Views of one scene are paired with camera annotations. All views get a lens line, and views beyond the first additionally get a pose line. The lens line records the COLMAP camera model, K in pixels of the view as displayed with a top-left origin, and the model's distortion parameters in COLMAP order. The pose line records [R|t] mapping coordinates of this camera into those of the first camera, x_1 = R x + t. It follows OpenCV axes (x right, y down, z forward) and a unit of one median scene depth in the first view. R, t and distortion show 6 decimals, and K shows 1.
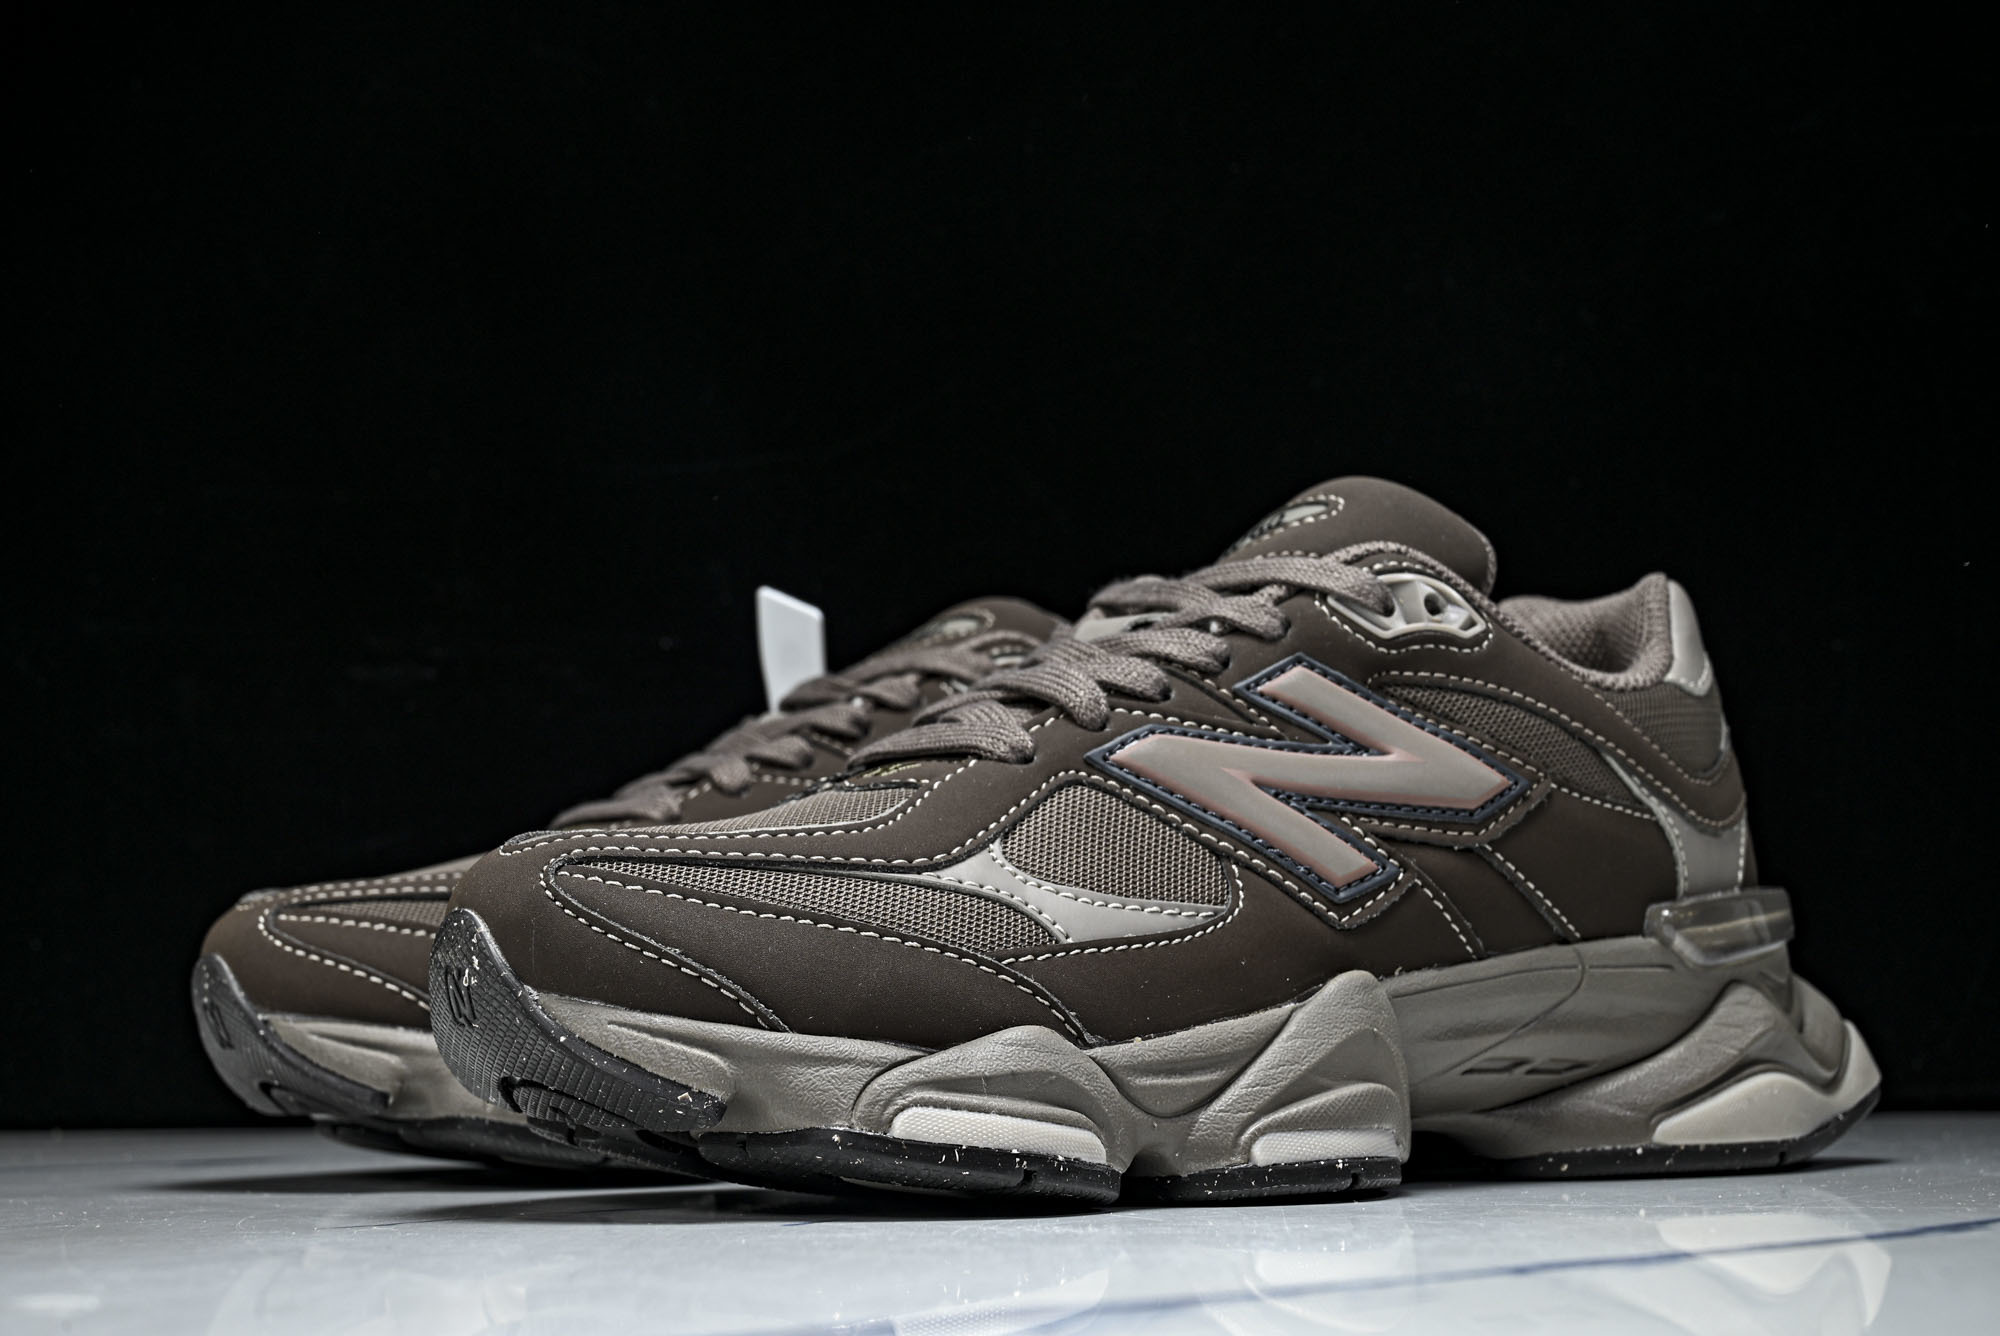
lens RADIAL K [[2877.9, 0, 988.3], [0, 2877.9, 651.3], [0, 0, 1]] dist [0.004683, 0.000000]
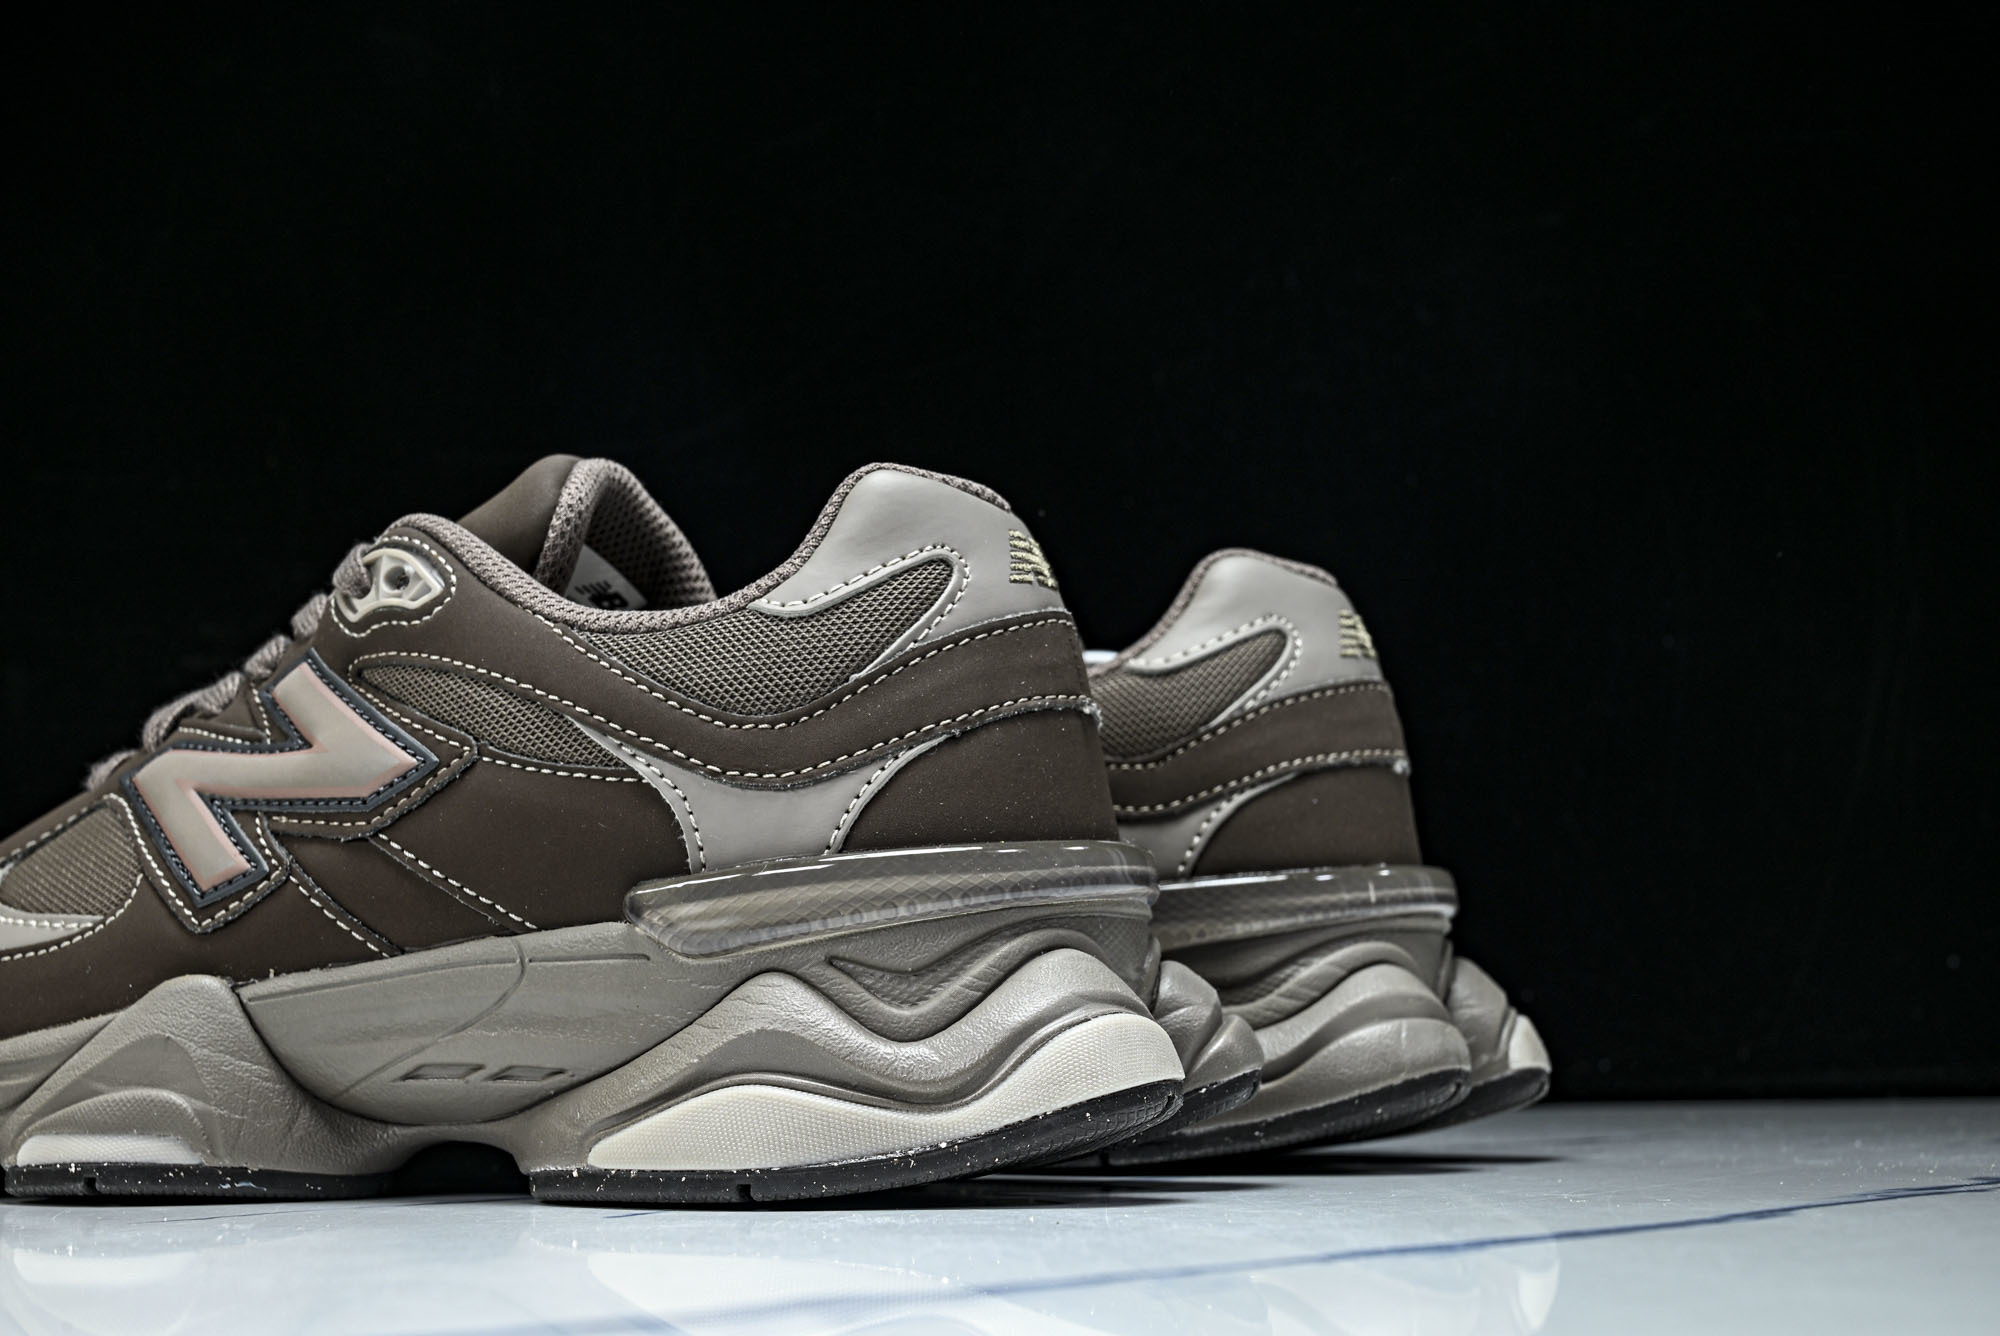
lens RADIAL K [[2877.9, 0, 1009.4], [0, 2877.9, 648.2], [0, 0, 1]] dist [0.004683, 0.000000]
pose [[0.498875, -0.108724, -0.859827, 1.084382], [0.123638, 0.990881, -0.053560, 0.083277], [0.857810, -0.079588, 0.507768, 0.712779]]
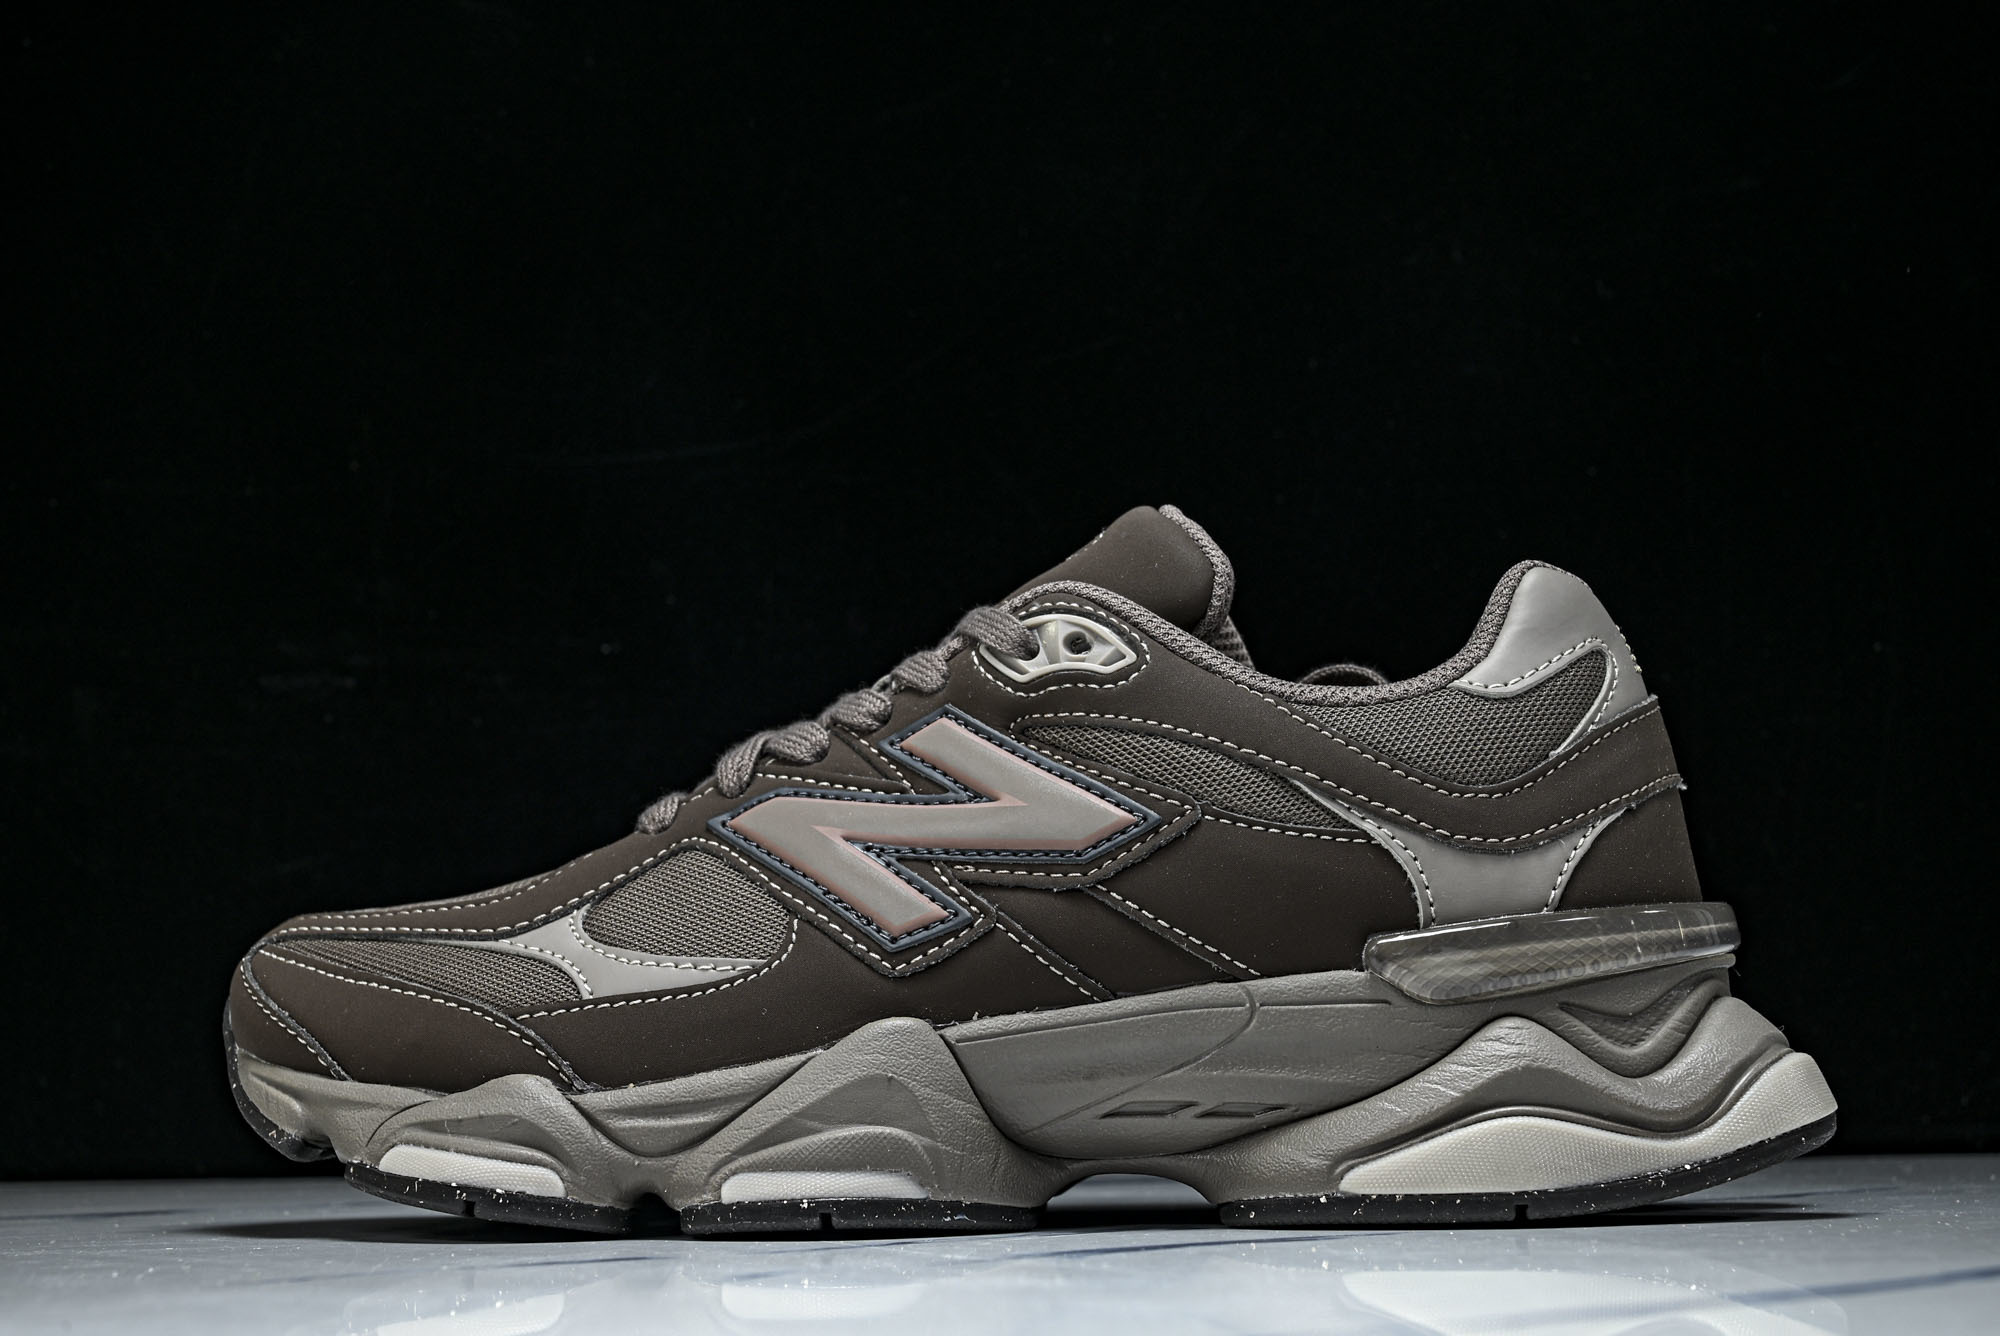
lens RADIAL K [[3136.3, 0, 1012.6], [0, 3136.3, 671.5], [0, 0, 1]] dist [0.001229, 0.000000]
pose [[0.755662, -0.083818, -0.649576, 0.859882], [0.095261, 0.995297, -0.017608, 0.010719], [0.647997, -0.048574, 0.760093, 0.169830]]
